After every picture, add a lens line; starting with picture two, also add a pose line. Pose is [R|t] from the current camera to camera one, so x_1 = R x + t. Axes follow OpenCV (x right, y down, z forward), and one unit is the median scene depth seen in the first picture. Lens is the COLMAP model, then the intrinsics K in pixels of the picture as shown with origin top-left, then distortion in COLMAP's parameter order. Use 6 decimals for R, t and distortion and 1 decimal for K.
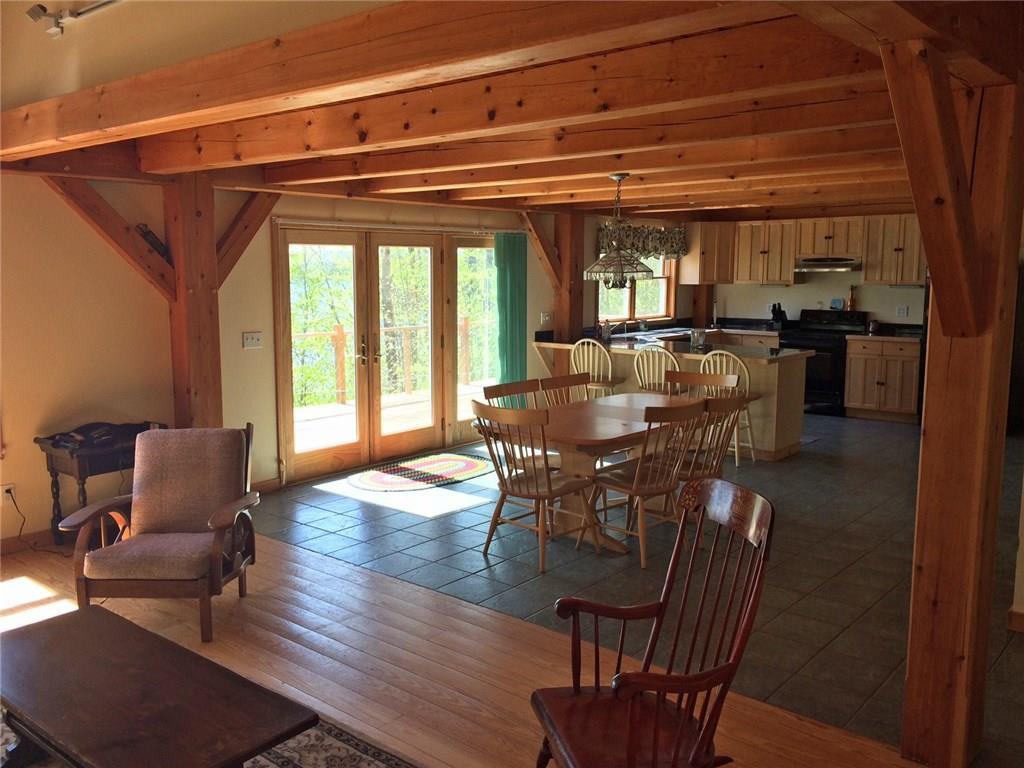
lens RADIAL K [[868.2, 0, 512.3], [0, 868.2, 383.7], [0, 0, 1]] dist [0.042187, -0.047567]
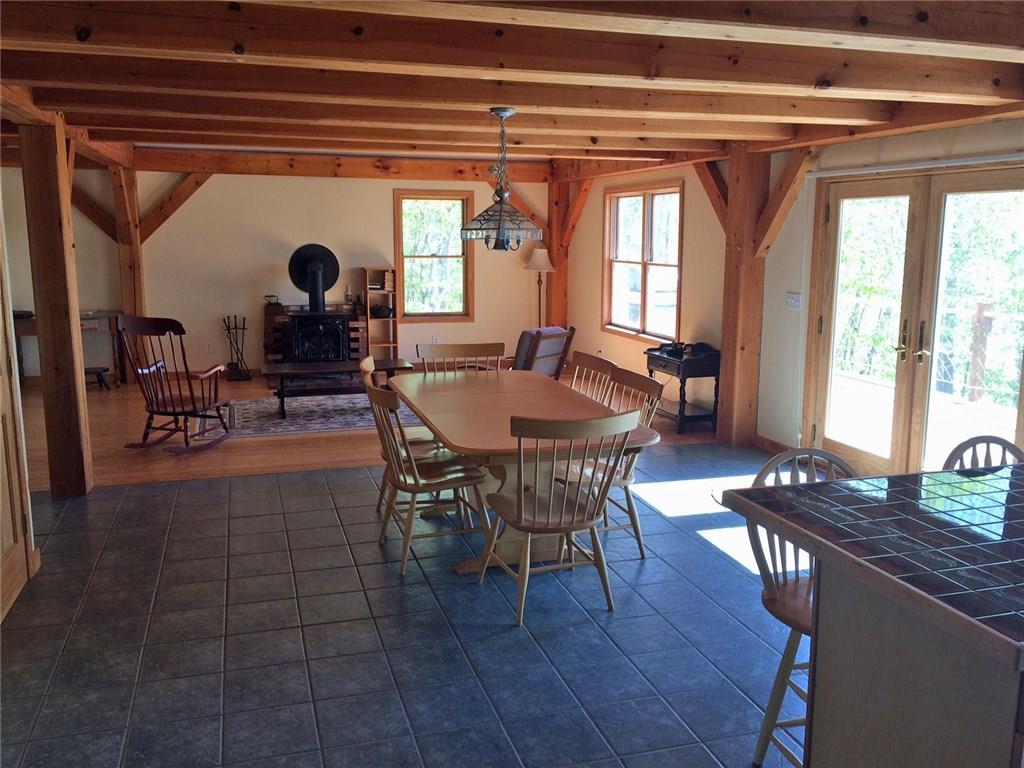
lens RADIAL K [[868.2, 0, 513.2], [0, 868.2, 385.7], [0, 0, 1]] dist [0.042187, -0.047567]
pose [[-0.544272, 0.149986, -0.825392, 0.696632], [-0.115958, 0.960993, 0.251091, -0.167478], [0.830856, 0.232373, -0.505650, 1.250566]]
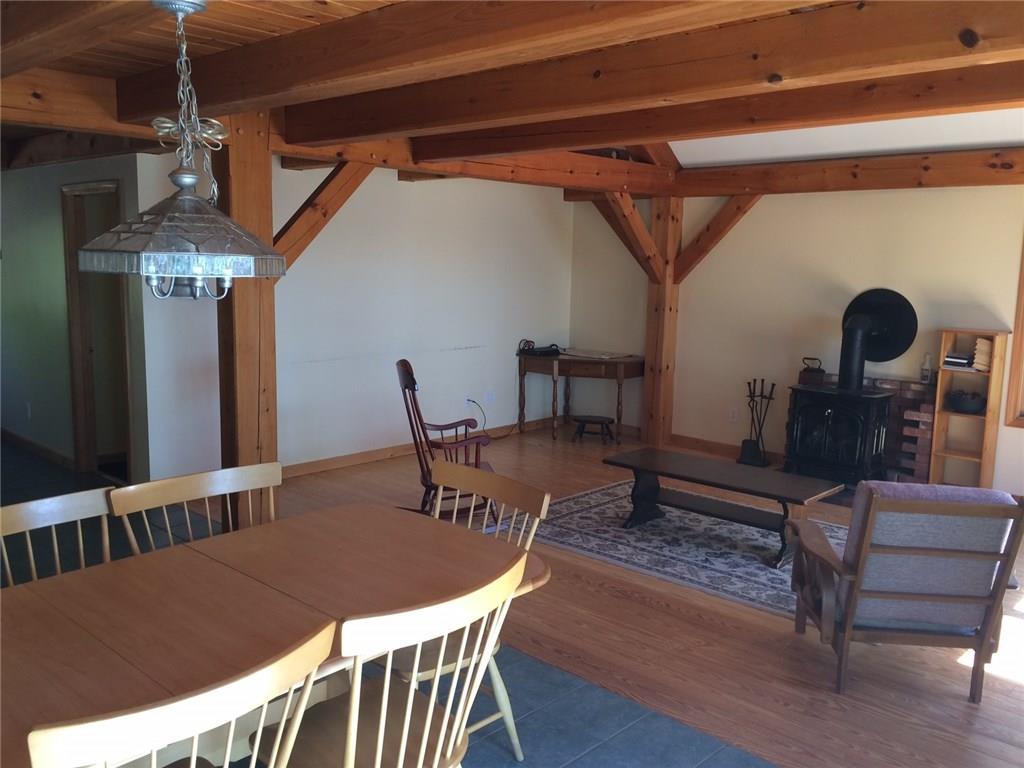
lens RADIAL K [[868.2, 0, 503.2], [0, 868.2, 387.1], [0, 0, 1]] dist [0.042187, -0.047567]
pose [[-0.997431, -0.021145, 0.068442, 0.291634], [-0.001290, 0.960587, 0.277977, -0.161643], [-0.071623, 0.277175, -0.958146, 1.212428]]
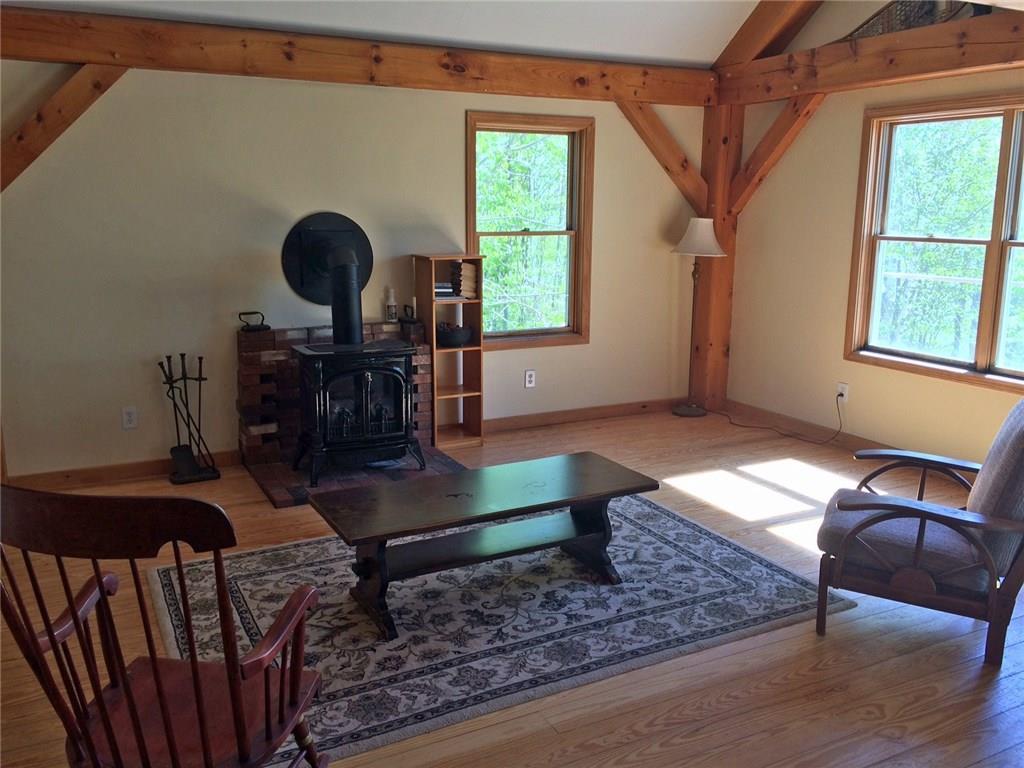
lens RADIAL K [[868.2, 0, 506.7], [0, 868.2, 383.7], [0, 0, 1]] dist [0.042187, -0.047567]
pose [[-0.396301, 0.193318, -0.897538, 0.467695], [-0.124526, 0.957230, 0.261158, -0.109239], [0.909637, 0.215264, -0.355278, 0.894263]]
